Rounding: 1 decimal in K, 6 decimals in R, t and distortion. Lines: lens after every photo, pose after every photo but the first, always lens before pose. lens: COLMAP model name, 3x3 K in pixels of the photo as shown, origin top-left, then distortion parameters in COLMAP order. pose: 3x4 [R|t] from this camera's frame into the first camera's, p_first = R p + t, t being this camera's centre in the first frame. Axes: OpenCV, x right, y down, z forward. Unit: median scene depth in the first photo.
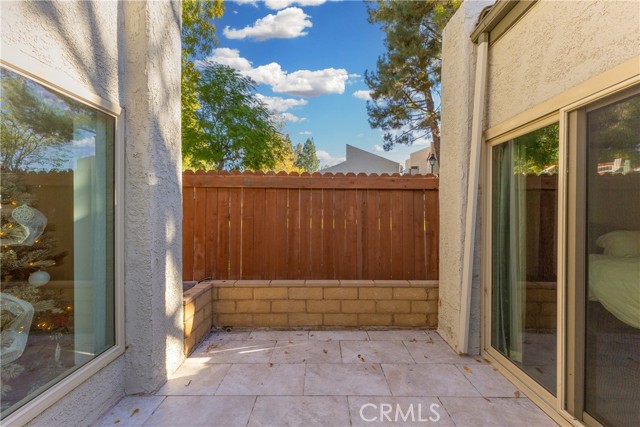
lens RADIAL K [[273.7, 0, 320.5], [0, 273.7, 212.4], [0, 0, 1]] dist [0.009017, -0.005139]
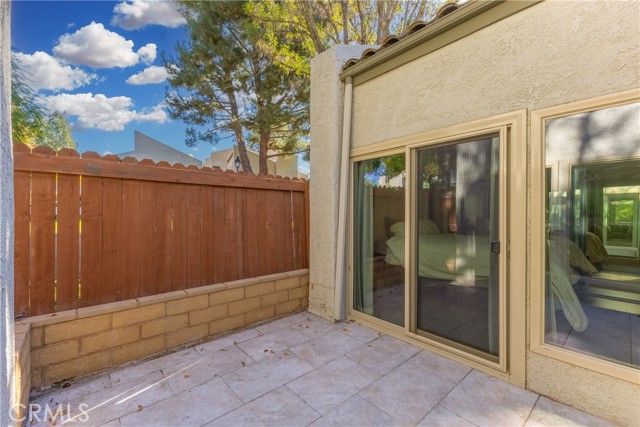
lens RADIAL K [[273.7, 0, 320.5], [0, 273.7, 212.4], [0, 0, 1]] dist [0.009017, -0.005139]
pose [[0.744664, -0.002407, 0.667436, -0.319780], [0.003700, 0.999993, -0.000522, 0.007213], [-0.667430, 0.002858, 0.744667, 0.079616]]
